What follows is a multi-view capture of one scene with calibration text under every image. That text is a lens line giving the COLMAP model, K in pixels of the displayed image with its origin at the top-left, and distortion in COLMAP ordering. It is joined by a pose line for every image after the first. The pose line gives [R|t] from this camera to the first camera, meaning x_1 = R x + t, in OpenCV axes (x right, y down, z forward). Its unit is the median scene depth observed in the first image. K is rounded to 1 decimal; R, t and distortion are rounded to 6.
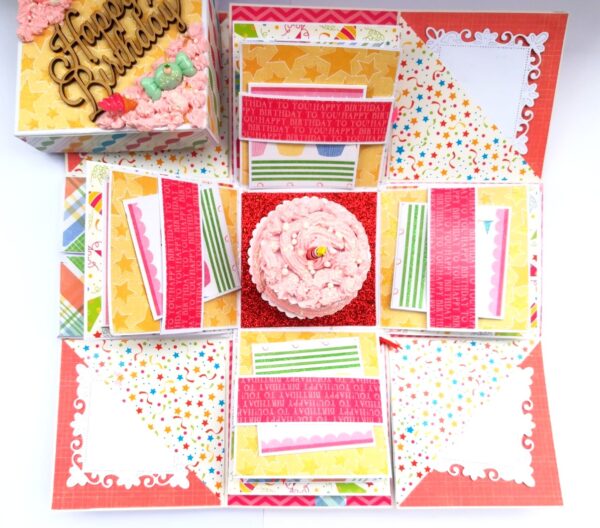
lens RADIAL K [[606.7, 0, 296.7], [0, 606.7, 264.0], [0, 0, 1]] dist [0.012210, -0.006550]
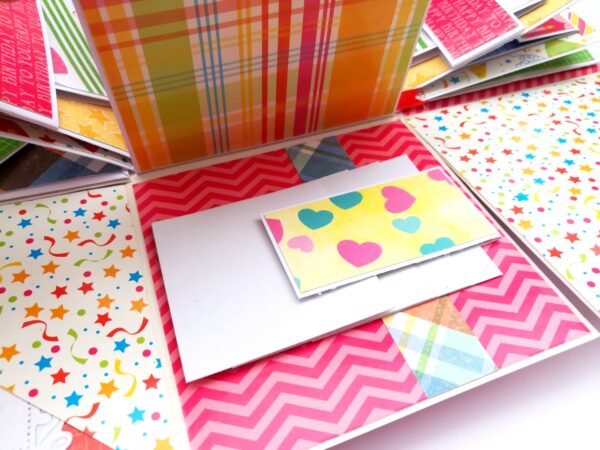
lens RADIAL K [[501.6, 0, 300.0], [0, 501.6, 225.0], [0, 0, 1]] dist [-0.099030, 0.105705]
pose [[0.936324, -0.293811, 0.192281, -0.069309], [0.351101, 0.791215, -0.500706, 0.431680], [-0.005023, 0.536333, 0.843991, 0.675094]]
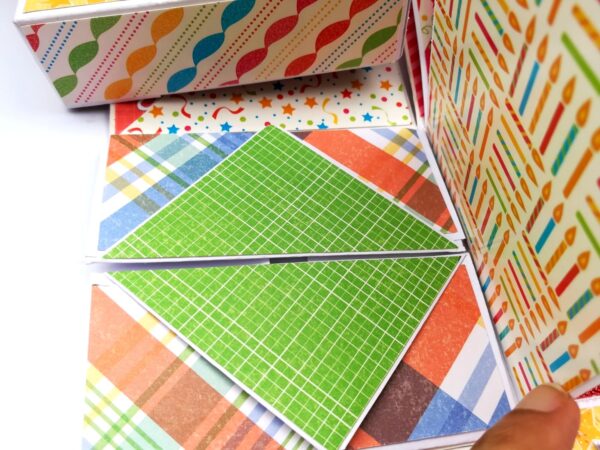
lens RADIAL K [[501.6, 0, 300.0], [0, 501.6, 225.0], [0, 0, 1]] dist [-0.099030, 0.105705]
pose [[0.988390, -0.117551, 0.096263, -0.275361], [0.149651, 0.862674, -0.483113, 0.138166], [-0.026253, 0.491910, 0.870250, 0.682055]]
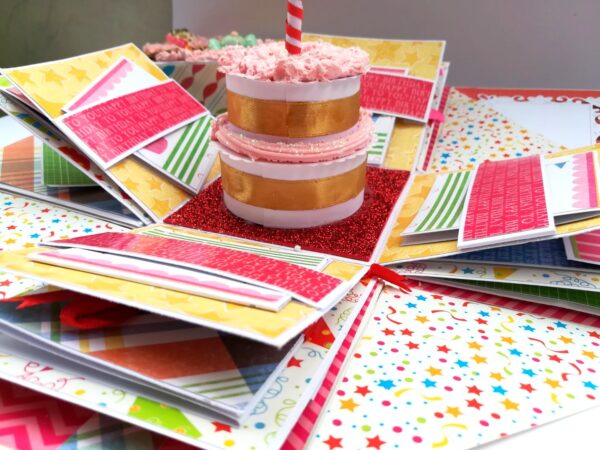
lens RADIAL K [[495.5, 0, 302.8], [0, 495.5, 227.2], [0, 0, 1]] dist [-0.101553, 0.109128]
pose [[0.941024, 0.125807, -0.314081, 0.222551], [-0.331478, 0.528820, -0.781326, 0.483028], [0.067796, 0.839358, 0.539335, 0.749001]]
